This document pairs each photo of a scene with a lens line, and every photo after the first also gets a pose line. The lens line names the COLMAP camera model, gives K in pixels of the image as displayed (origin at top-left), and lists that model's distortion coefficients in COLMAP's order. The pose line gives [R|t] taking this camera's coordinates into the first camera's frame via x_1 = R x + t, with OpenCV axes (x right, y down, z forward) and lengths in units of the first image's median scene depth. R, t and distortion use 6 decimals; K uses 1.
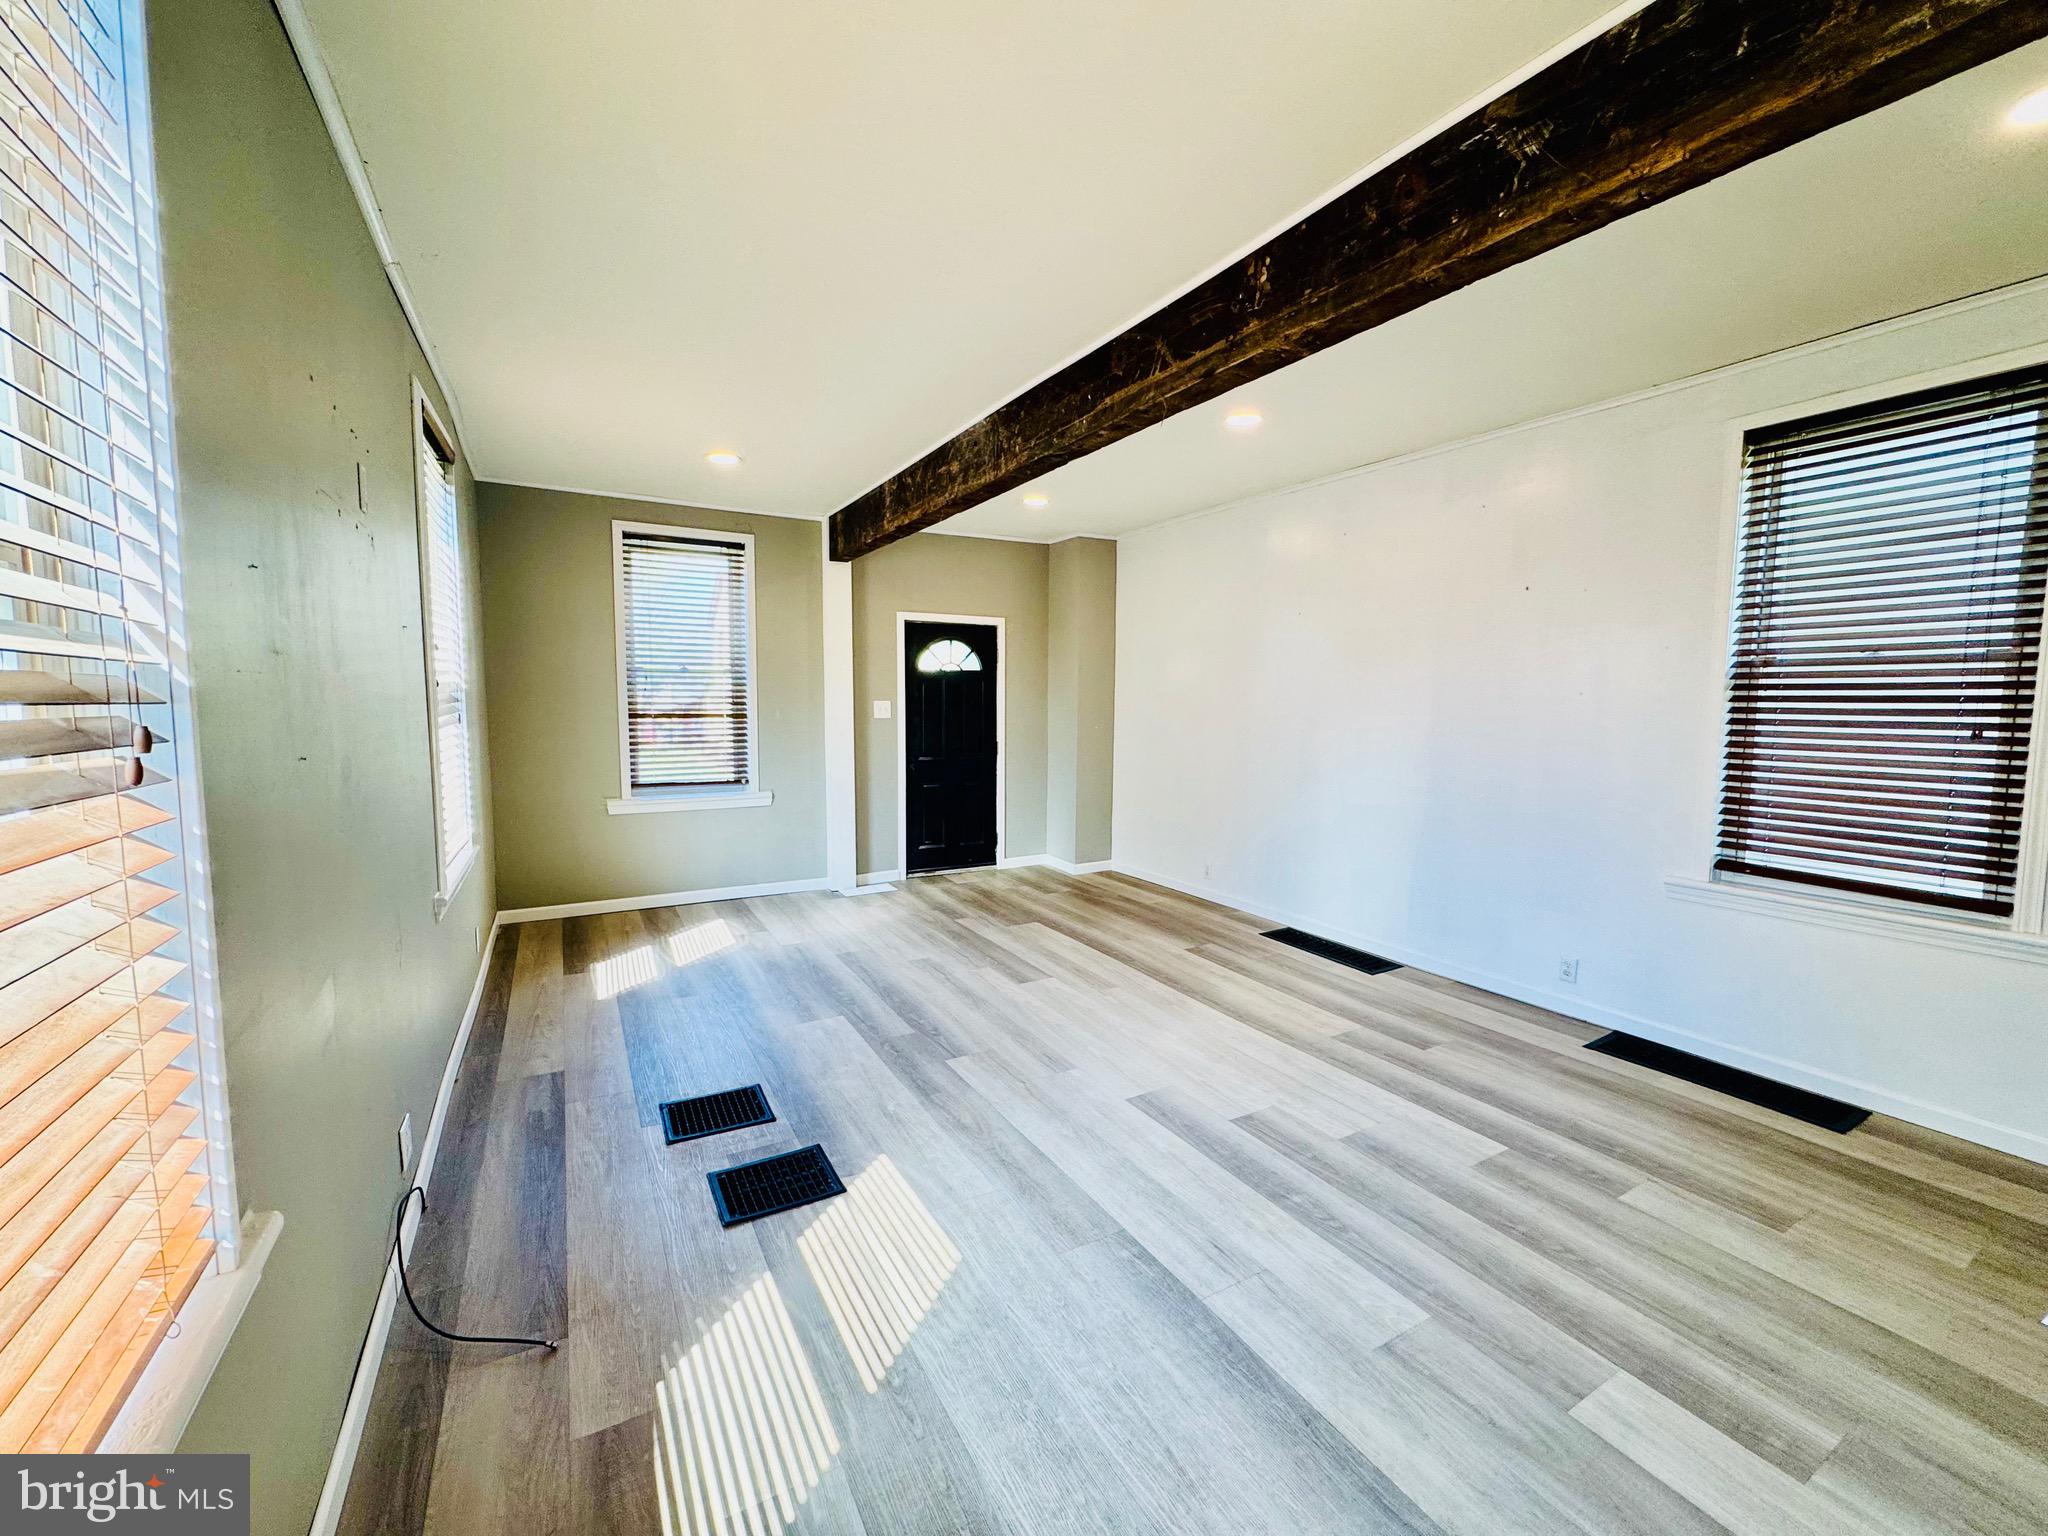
lens RADIAL K [[813.7, 0, 1018.7], [0, 813.7, 768.0], [0, 0, 1]] dist [-0.002745, 0.000307]
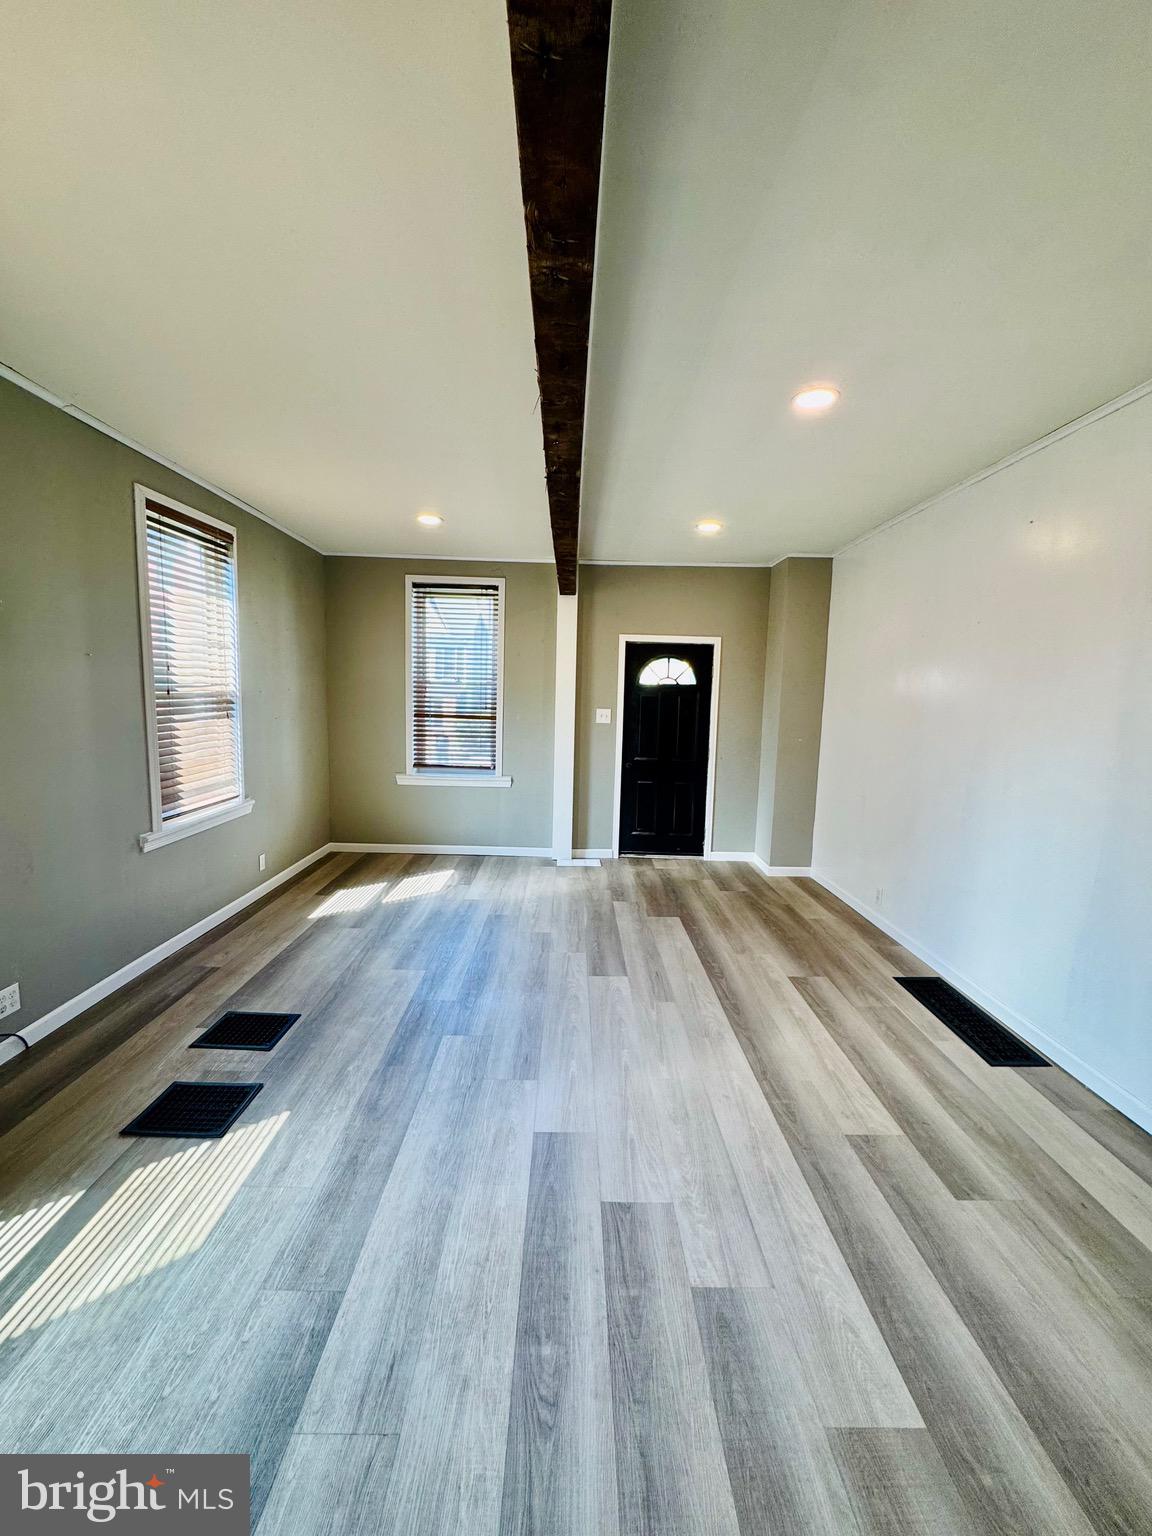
lens RADIAL K [[610.3, 0, 576.8], [0, 610.3, 765.2], [0, 0, 1]] dist [-0.002745, 0.000307]
pose [[0.876108, 0.071561, -0.476774, 0.367651], [-0.062972, 0.997436, 0.033994, -0.043143], [0.477984, 0.000241, 0.878369, 0.288126]]
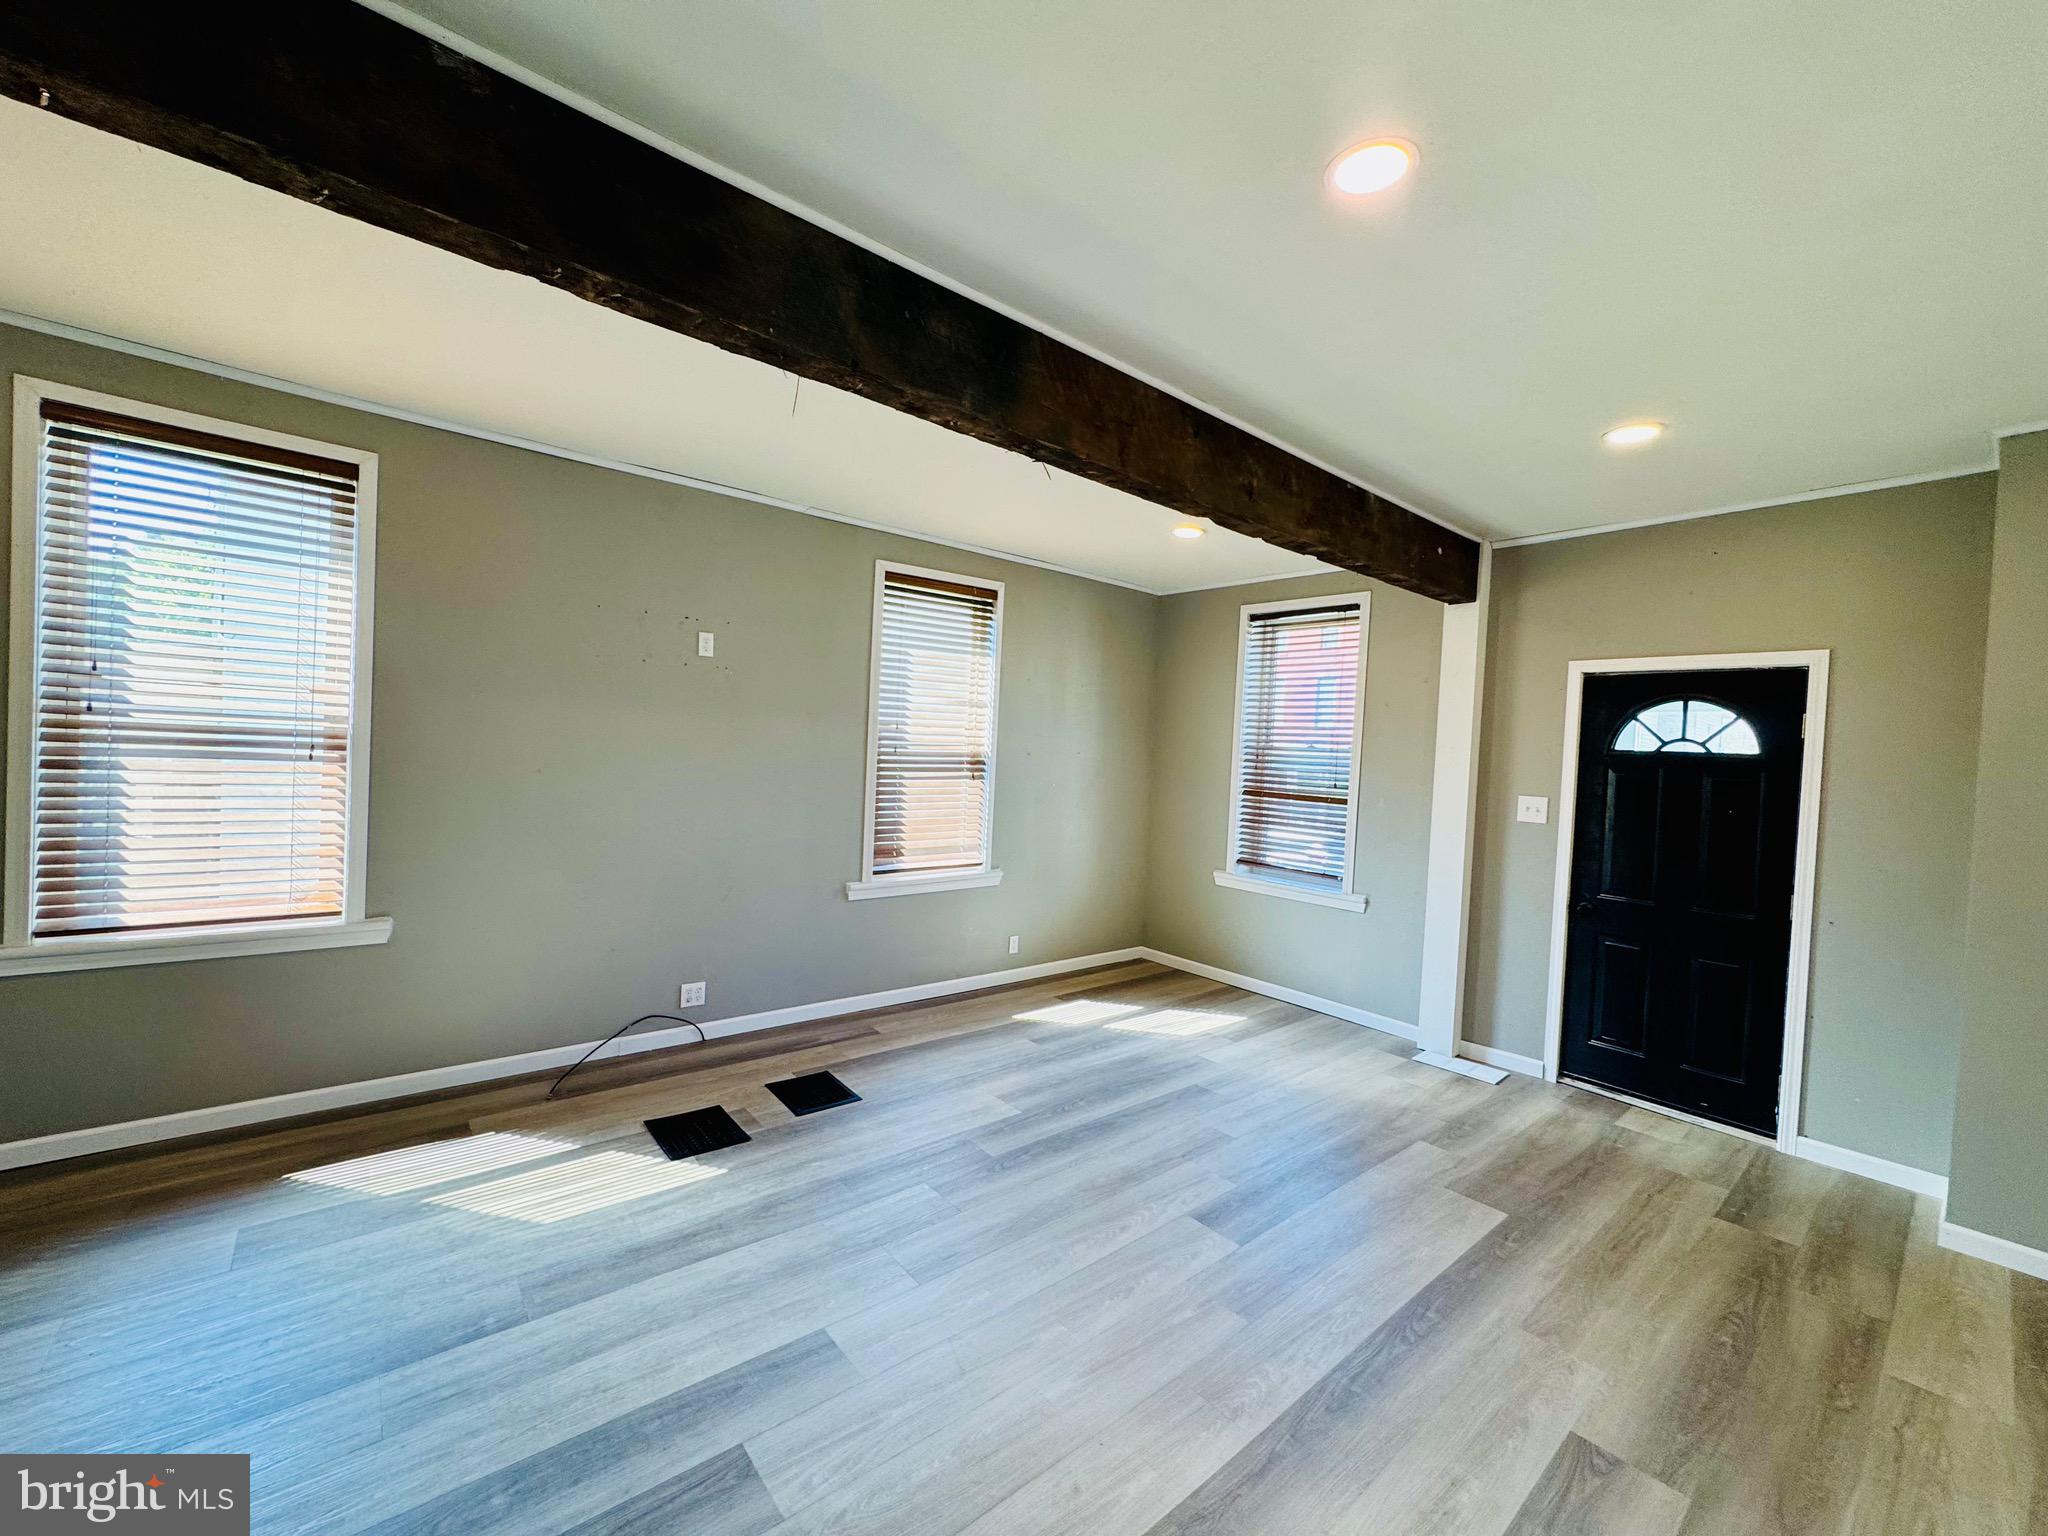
lens RADIAL K [[813.7, 0, 1019.8], [0, 813.7, 769.2], [0, 0, 1]] dist [-0.002745, 0.000307]
pose [[0.179762, 0.027336, -0.983330, 0.638772], [-0.132842, 0.991132, 0.003268, -0.079885], [0.974699, 0.130040, 0.181799, 0.729609]]
